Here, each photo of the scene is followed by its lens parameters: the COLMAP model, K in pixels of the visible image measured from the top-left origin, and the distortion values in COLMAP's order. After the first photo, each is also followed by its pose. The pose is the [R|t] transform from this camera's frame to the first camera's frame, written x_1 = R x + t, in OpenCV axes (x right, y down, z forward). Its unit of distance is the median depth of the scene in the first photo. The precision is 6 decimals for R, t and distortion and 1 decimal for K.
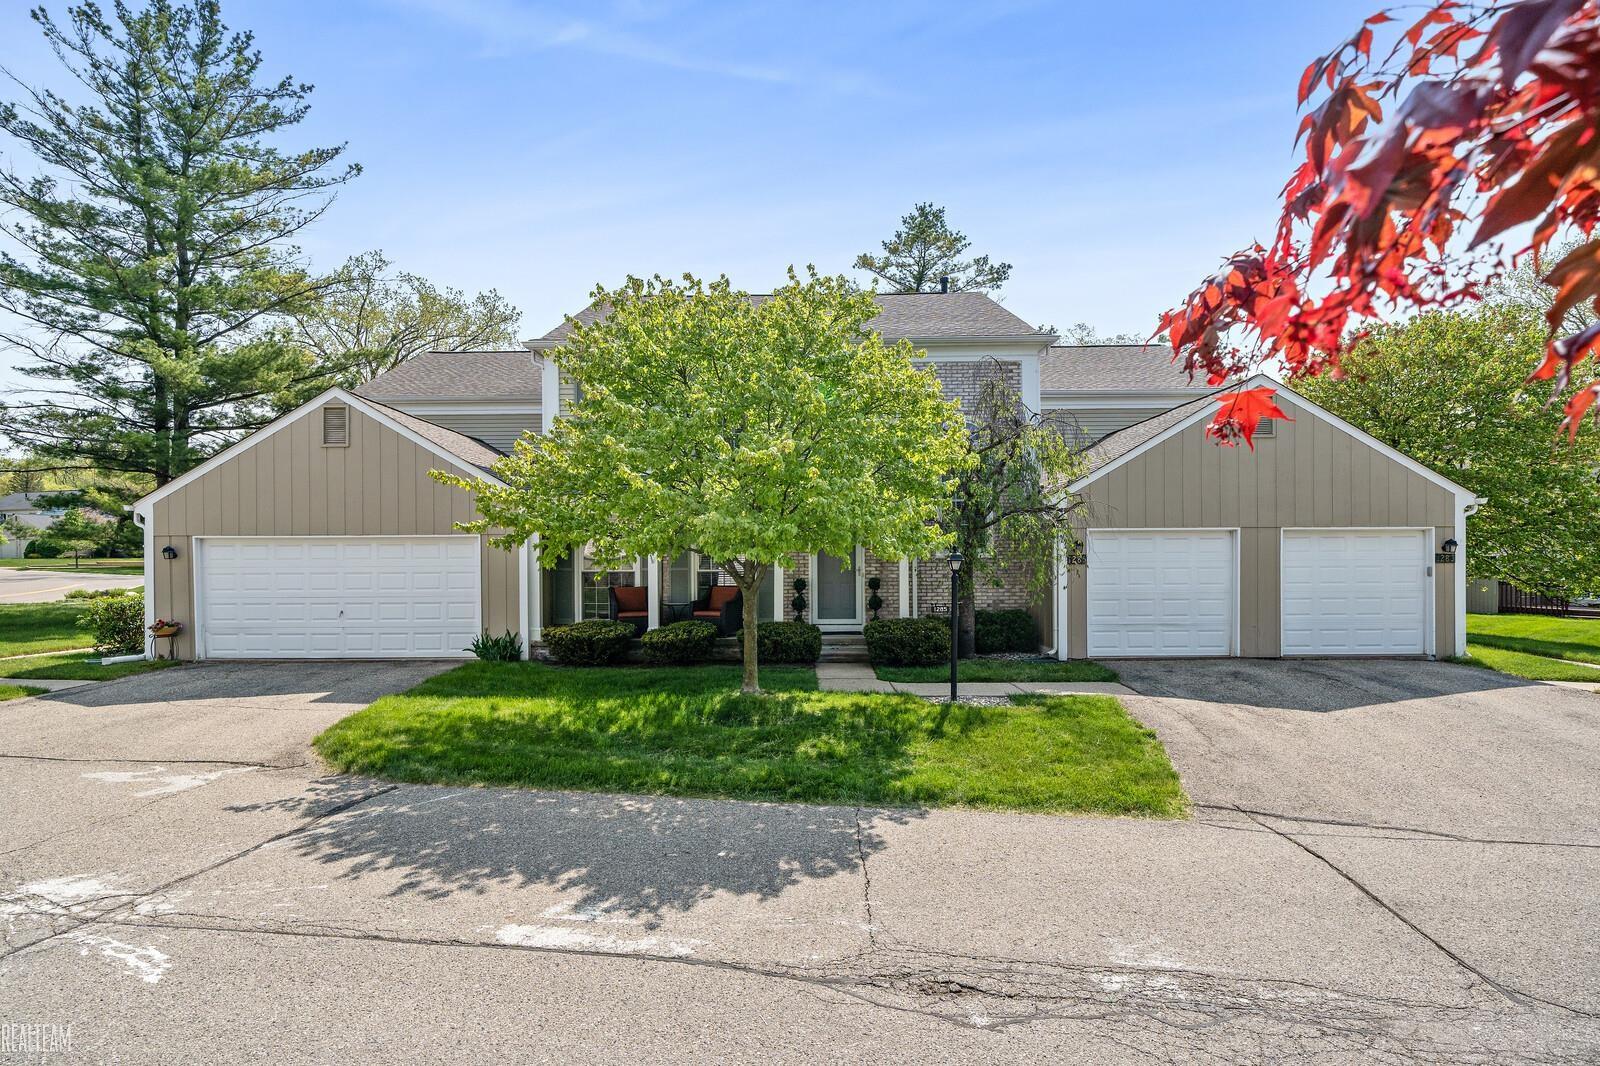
lens RADIAL K [[799.7, 0, 800.8], [0, 799.7, 561.0], [0, 0, 1]] dist [-0.001722, -0.000851]
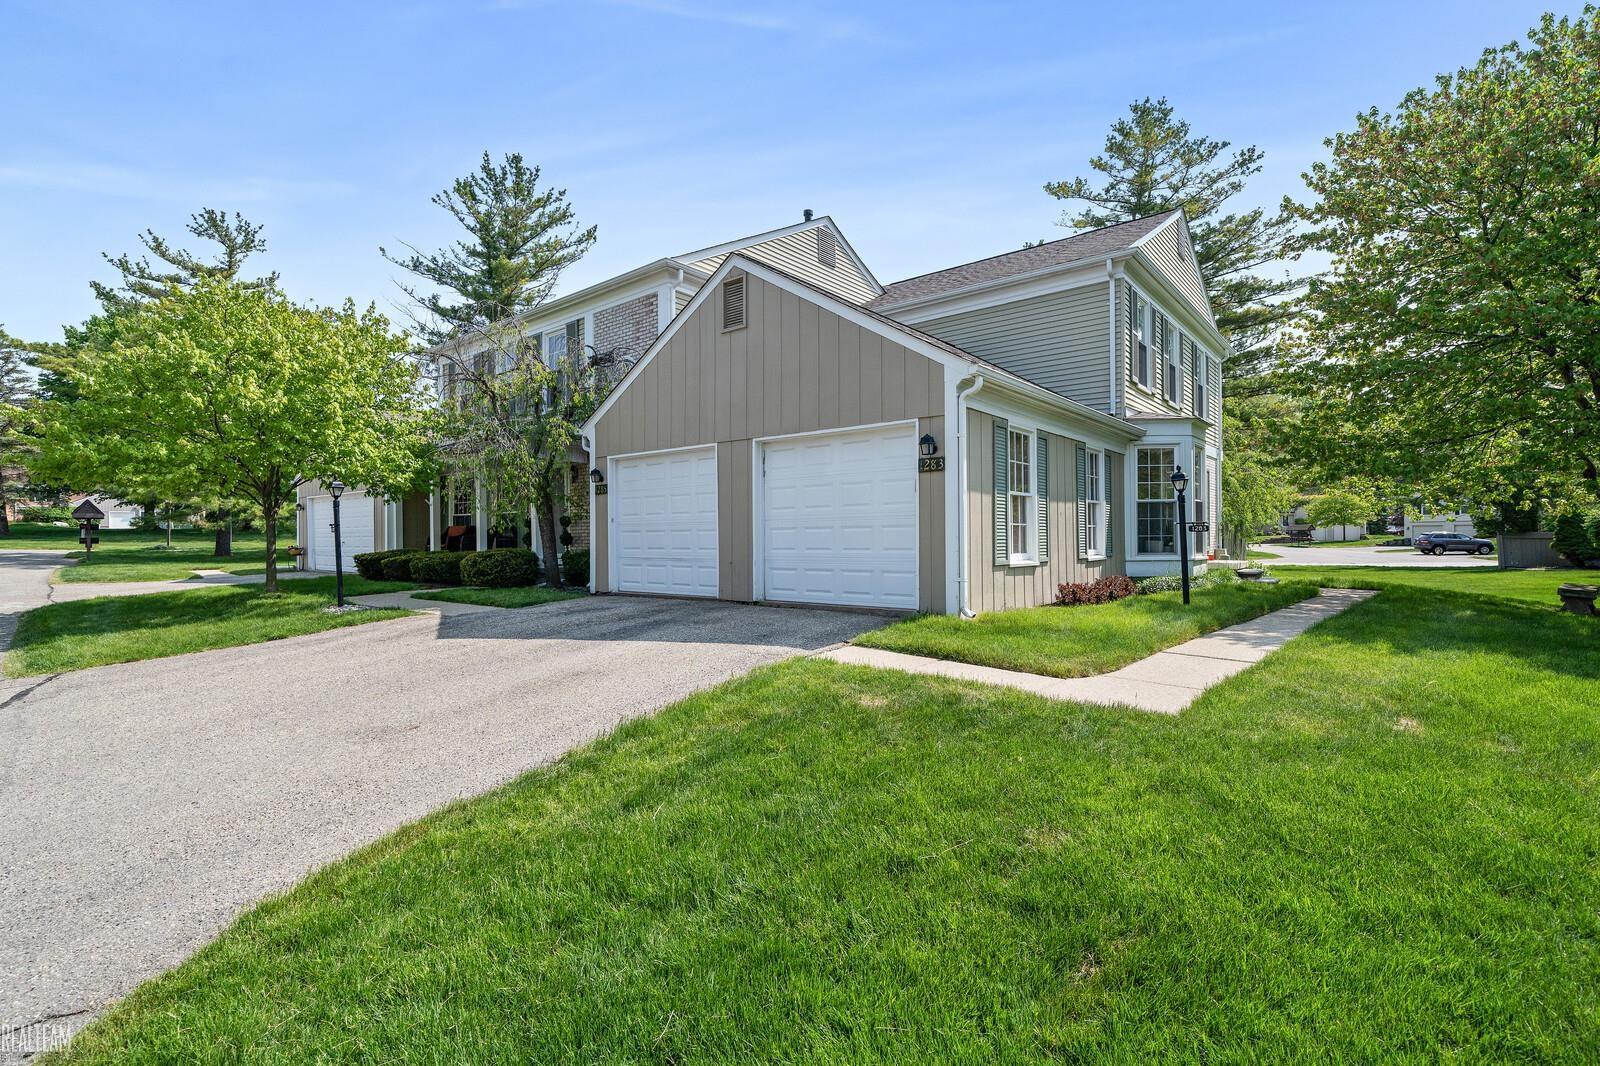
lens RADIAL K [[738.6, 0, 792.8], [0, 738.6, 530.4], [0, 0, 1]] dist [0.003513, 0.000415]
pose [[0.772381, -0.005809, -0.635133, 1.090645], [0.005309, 0.999982, -0.002690, 0.051127], [0.635137, -0.001294, 0.772398, 0.453269]]
